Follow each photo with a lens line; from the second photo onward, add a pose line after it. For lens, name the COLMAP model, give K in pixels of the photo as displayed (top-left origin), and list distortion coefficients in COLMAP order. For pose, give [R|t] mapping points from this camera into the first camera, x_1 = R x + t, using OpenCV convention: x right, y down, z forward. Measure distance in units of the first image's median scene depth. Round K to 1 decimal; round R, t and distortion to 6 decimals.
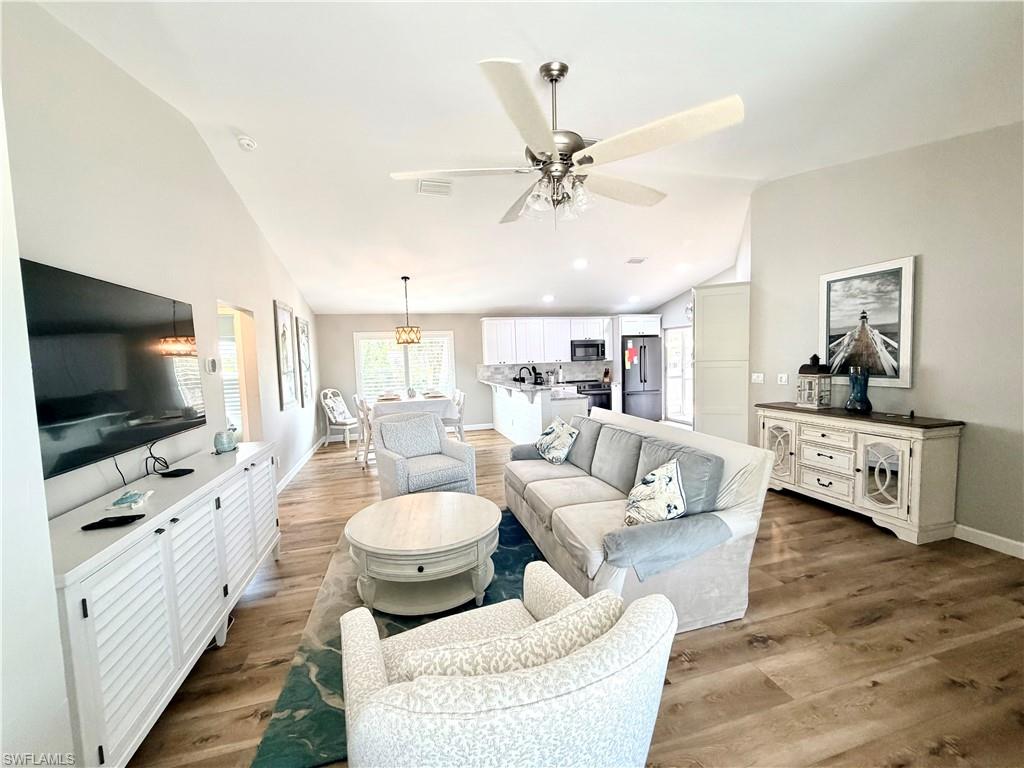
lens RADIAL K [[409.2, 0, 511.5], [0, 409.2, 384.9], [0, 0, 1]] dist [-0.000420, -0.000042]
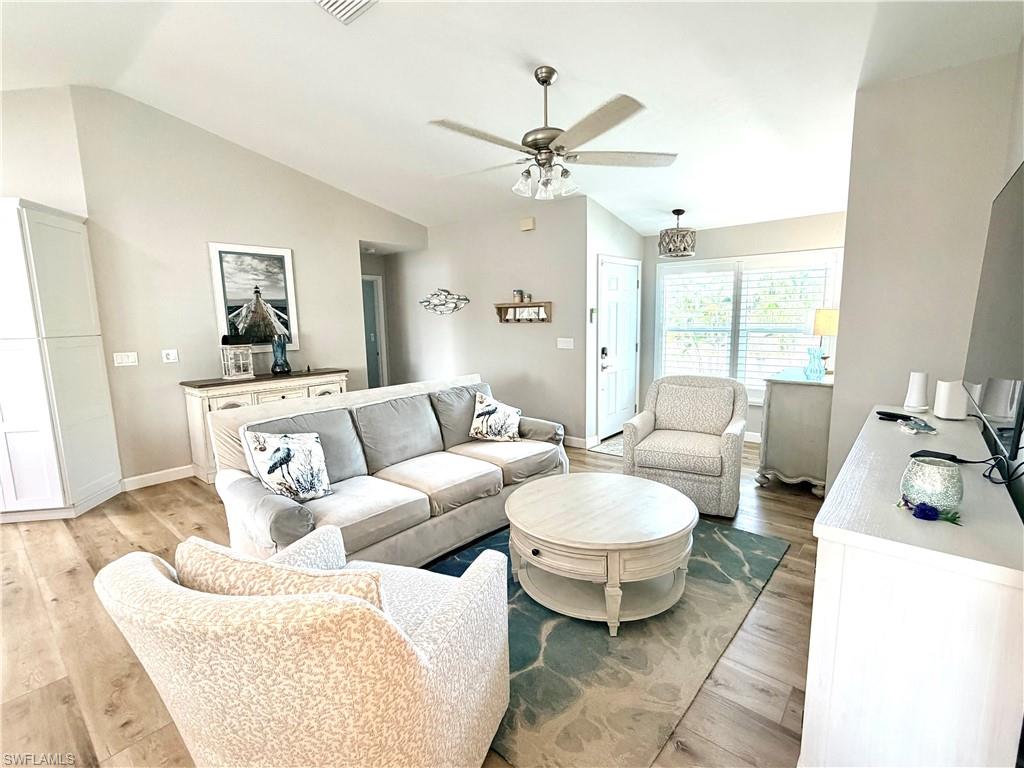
lens RADIAL K [[478.5, 0, 510.0], [0, 478.5, 386.6], [0, 0, 1]] dist [0.002107, 0.000268]
pose [[-0.561751, -0.076658, 0.823747, -0.645292], [0.094945, 0.983145, 0.156239, -0.048566], [-0.821840, 0.165978, -0.545005, 1.197735]]
